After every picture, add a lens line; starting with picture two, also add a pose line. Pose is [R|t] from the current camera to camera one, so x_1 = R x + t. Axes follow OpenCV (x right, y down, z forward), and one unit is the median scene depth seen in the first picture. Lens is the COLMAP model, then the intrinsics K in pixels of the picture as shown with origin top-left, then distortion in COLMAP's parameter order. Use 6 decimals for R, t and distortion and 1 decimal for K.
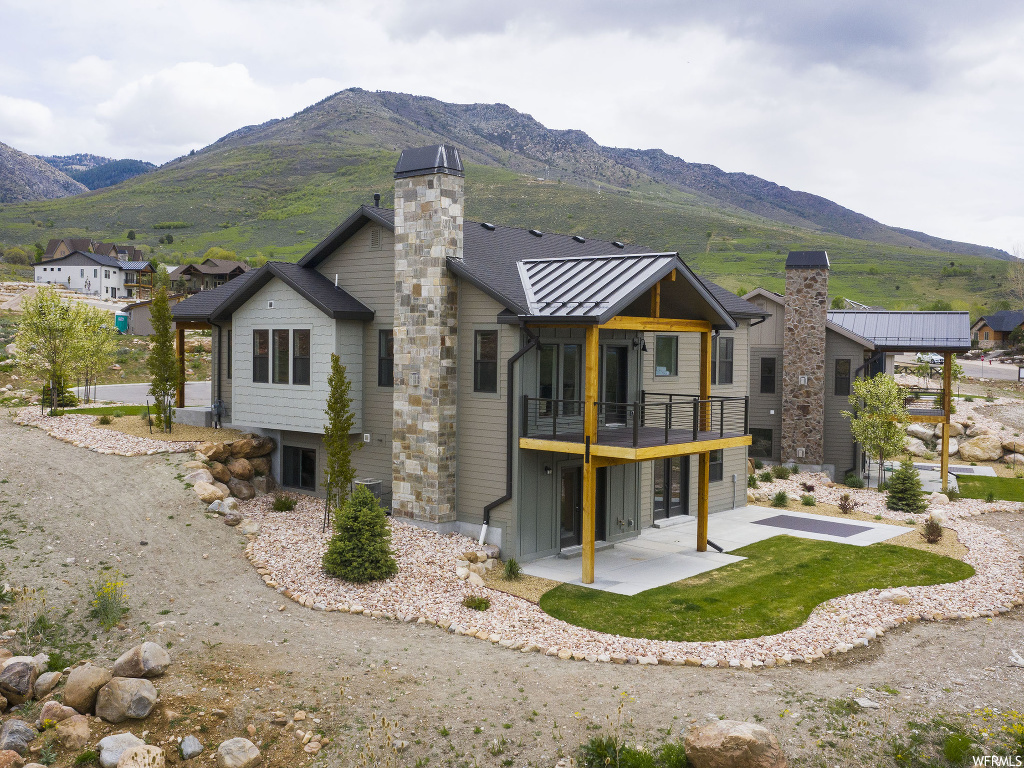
lens RADIAL K [[974.5, 0, 512.0], [0, 974.5, 384.0], [0, 0, 1]] dist [-0.010240, -0.005449]
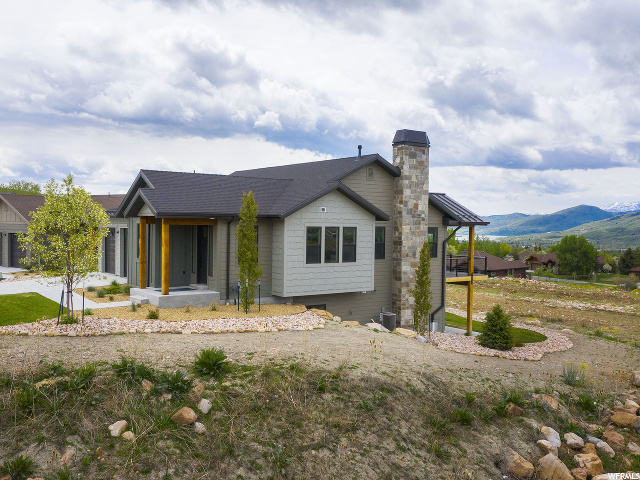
lens RADIAL K [[601.6, 0, 320.0], [0, 601.6, 240.0], [0, 0, 1]] dist [0.010743, 0.011379]
pose [[0.263372, -0.037721, 0.963957, -1.244336], [0.030424, 0.999063, 0.030782, -0.071029], [-0.964215, 0.021220, 0.264272, 0.851470]]
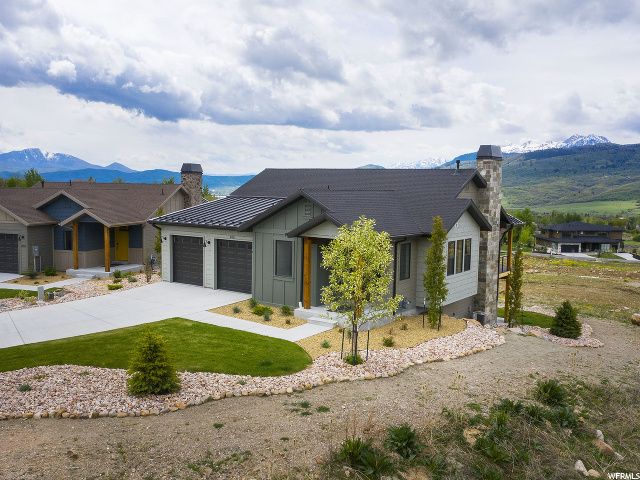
lens RADIAL K [[609.1, 0, 320.0], [0, 609.1, 240.0], [0, 0, 1]] dist [-0.010240, -0.005449]
pose [[-0.067296, -0.107775, 0.991895, -1.344695], [0.025966, 0.993623, 0.109724, -0.190339], [-0.997395, 0.033139, -0.064069, 1.426041]]
